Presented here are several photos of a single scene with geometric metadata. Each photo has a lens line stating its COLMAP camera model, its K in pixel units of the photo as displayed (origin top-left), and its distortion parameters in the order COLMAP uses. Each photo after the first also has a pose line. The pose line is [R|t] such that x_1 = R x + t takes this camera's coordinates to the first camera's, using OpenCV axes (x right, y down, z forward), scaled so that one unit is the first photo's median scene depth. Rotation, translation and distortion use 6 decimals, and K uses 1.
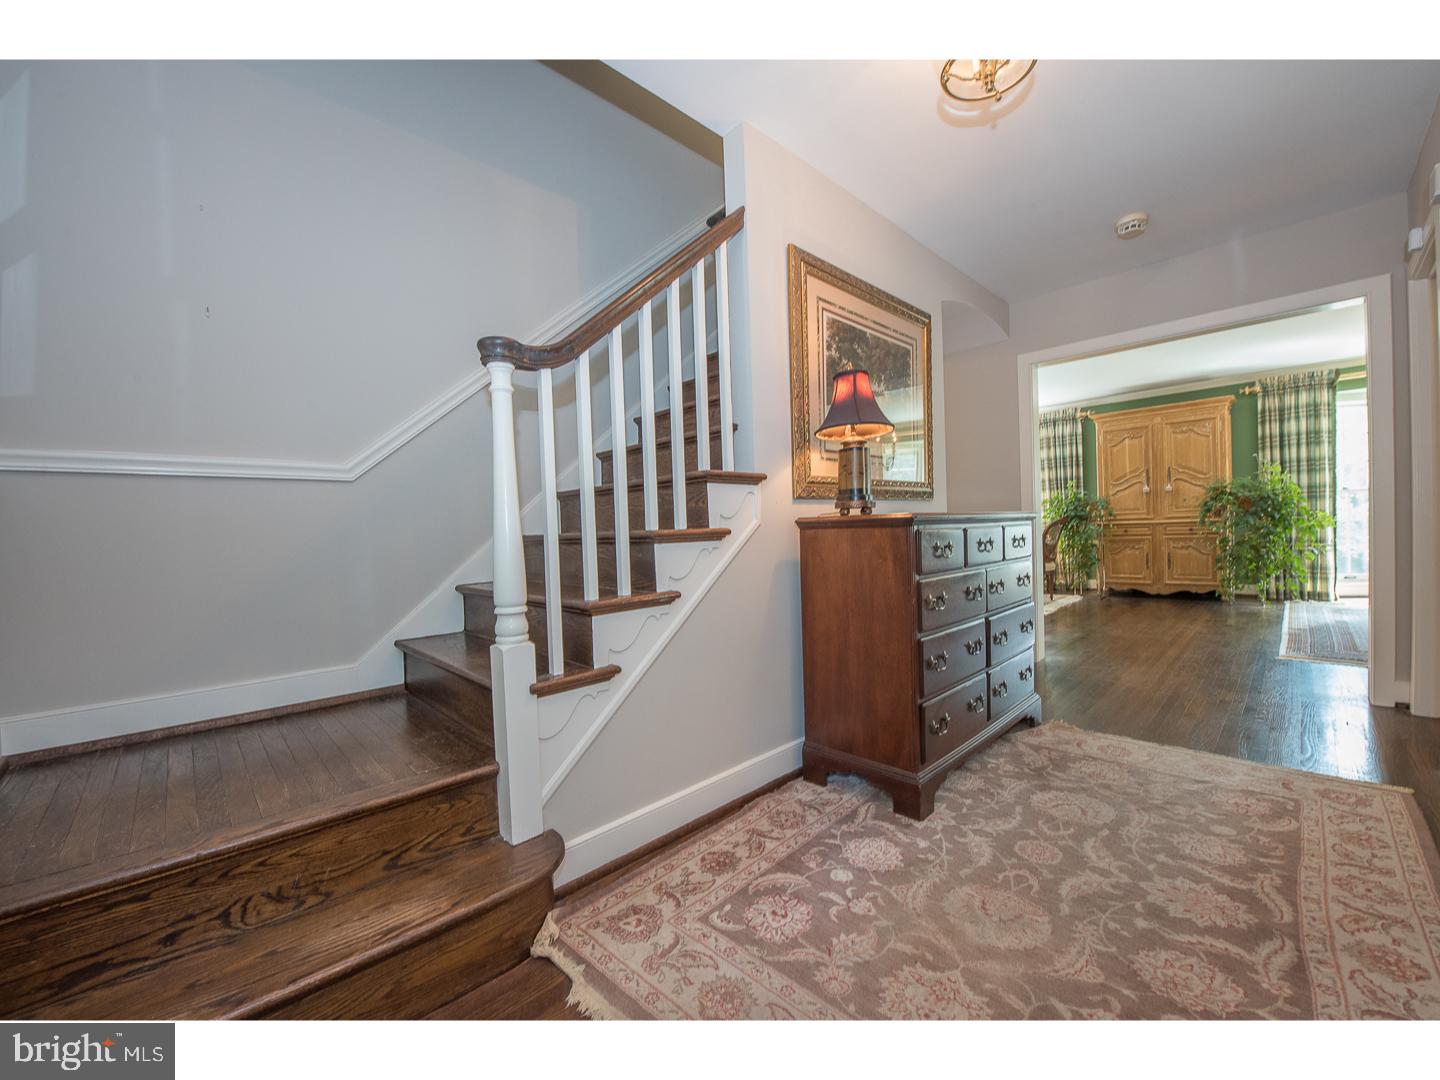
lens RADIAL K [[575.4, 0, 721.7], [0, 575.4, 538.5], [0, 0, 1]] dist [-0.015067, -0.000677]
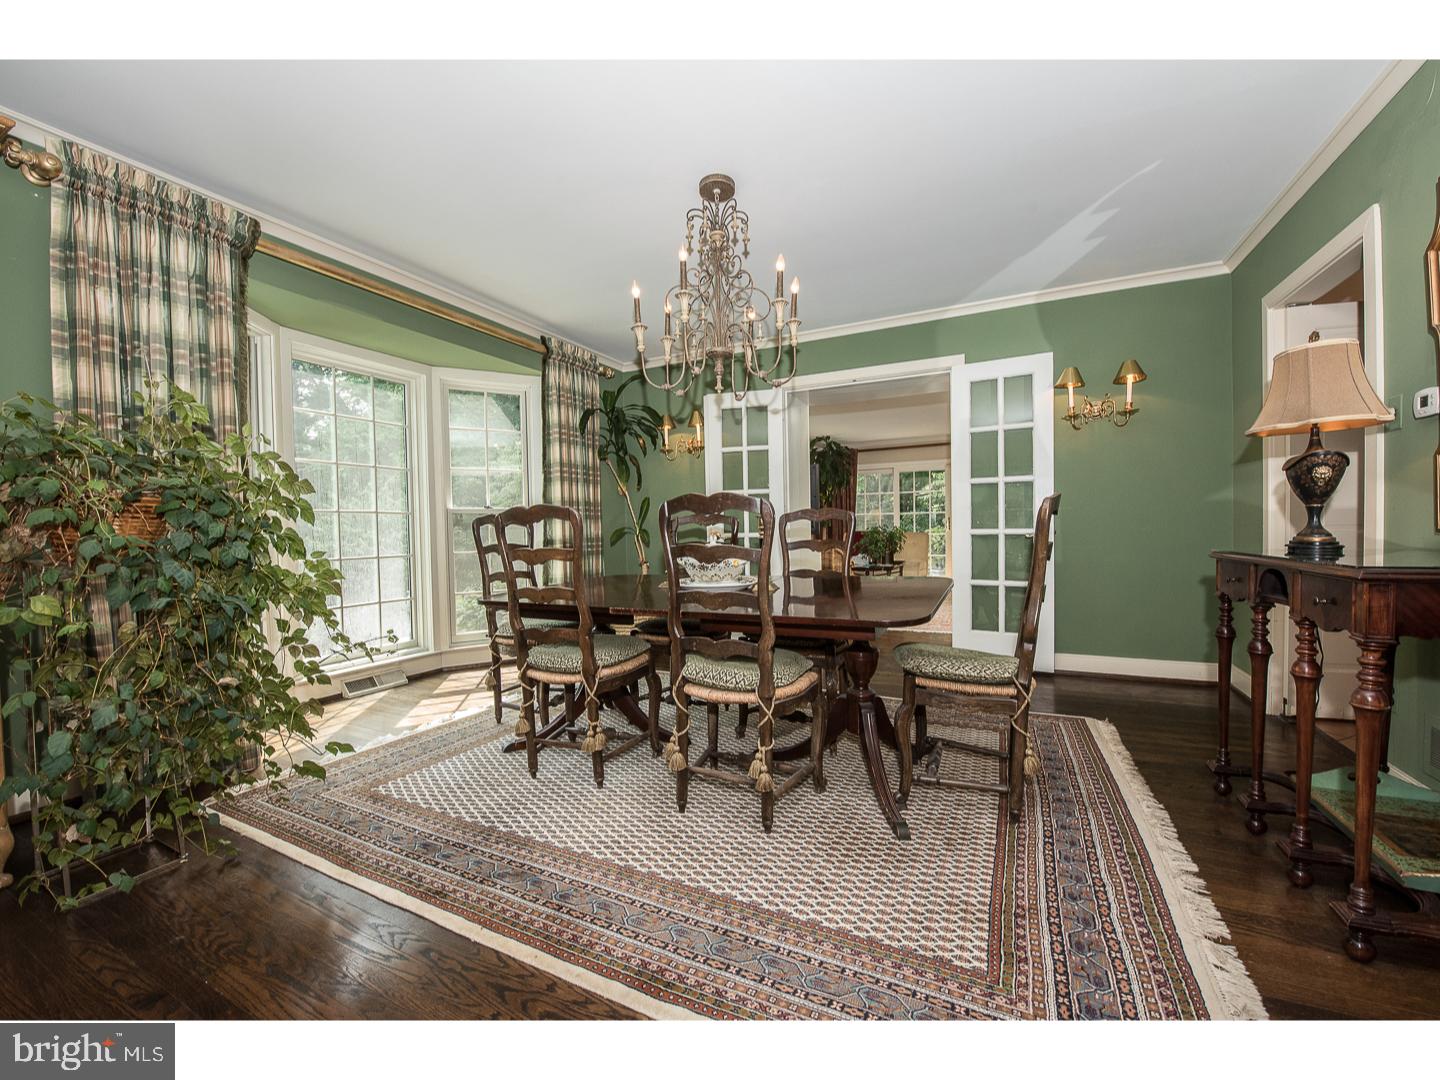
lens RADIAL K [[575.4, 0, 719.8], [0, 575.4, 542.9], [0, 0, 1]] dist [-0.015067, -0.000677]
pose [[-0.326125, 0.009778, 0.945276, 0.699239], [0.047544, 0.998851, 0.006071, -0.045789], [-0.944130, 0.046922, -0.326215, 1.006963]]
